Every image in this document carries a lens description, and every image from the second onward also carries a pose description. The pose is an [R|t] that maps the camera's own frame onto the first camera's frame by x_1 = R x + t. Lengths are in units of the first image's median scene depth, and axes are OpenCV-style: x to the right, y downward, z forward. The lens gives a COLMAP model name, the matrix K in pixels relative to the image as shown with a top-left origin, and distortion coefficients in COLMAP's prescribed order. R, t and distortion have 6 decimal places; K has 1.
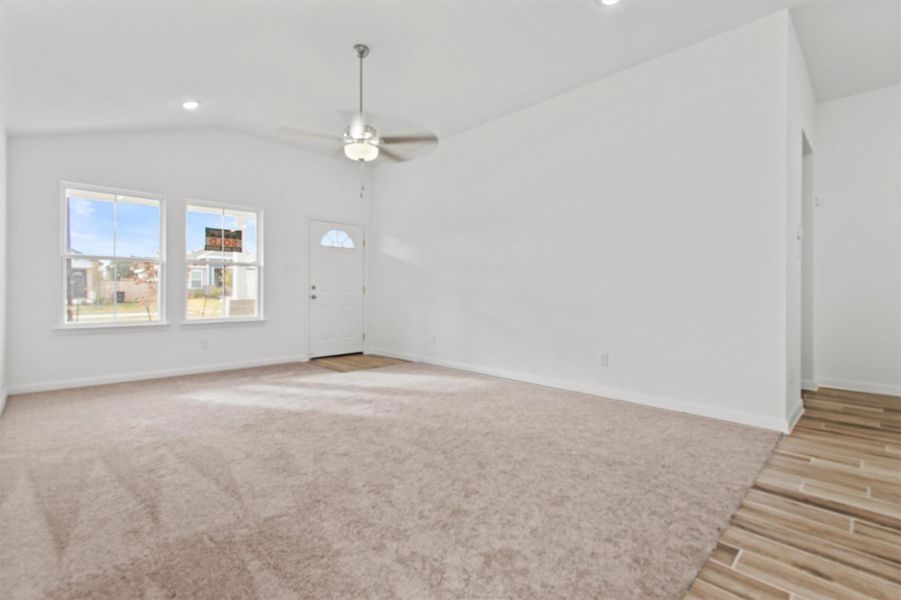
lens RADIAL K [[424.8, 0, 447.3], [0, 424.8, 290.9], [0, 0, 1]] dist [0.000804, 0.000369]
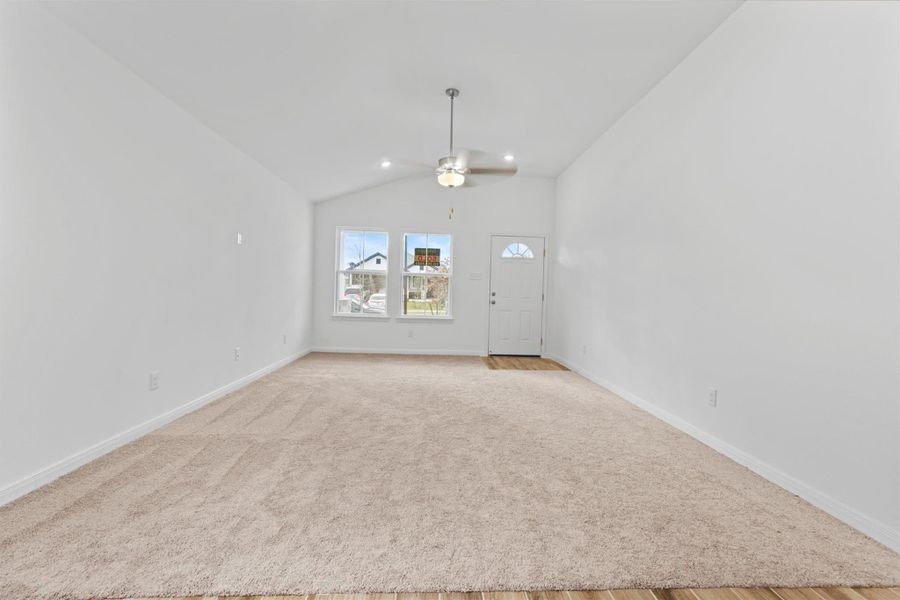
lens RADIAL K [[403.1, 0, 438.5], [0, 403.1, 301.2], [0, 0, 1]] dist [0.001090, -0.000117]
pose [[0.731438, 0.032224, -0.681146, 0.367335], [-0.024953, 0.999479, 0.020488, -0.008618], [0.681451, 0.002010, 0.731861, 0.106815]]
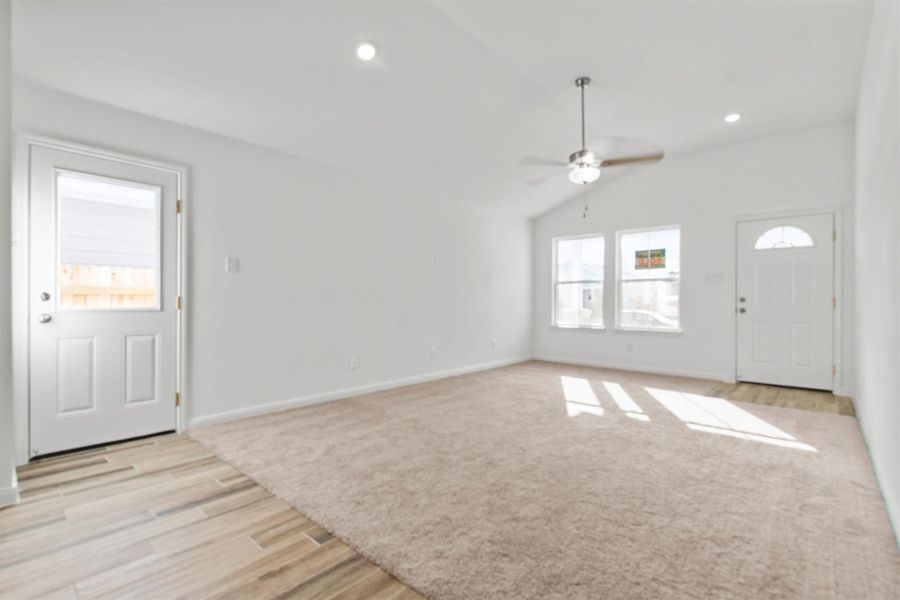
lens RADIAL K [[403.1, 0, 438.5], [0, 403.1, 301.2], [0, 0, 1]] dist [0.001090, -0.000117]
pose [[0.038606, -0.005591, -0.999239, 0.544638], [-0.001911, 0.999982, -0.005669, 0.000380], [0.999253, 0.002129, 0.038594, 0.398199]]
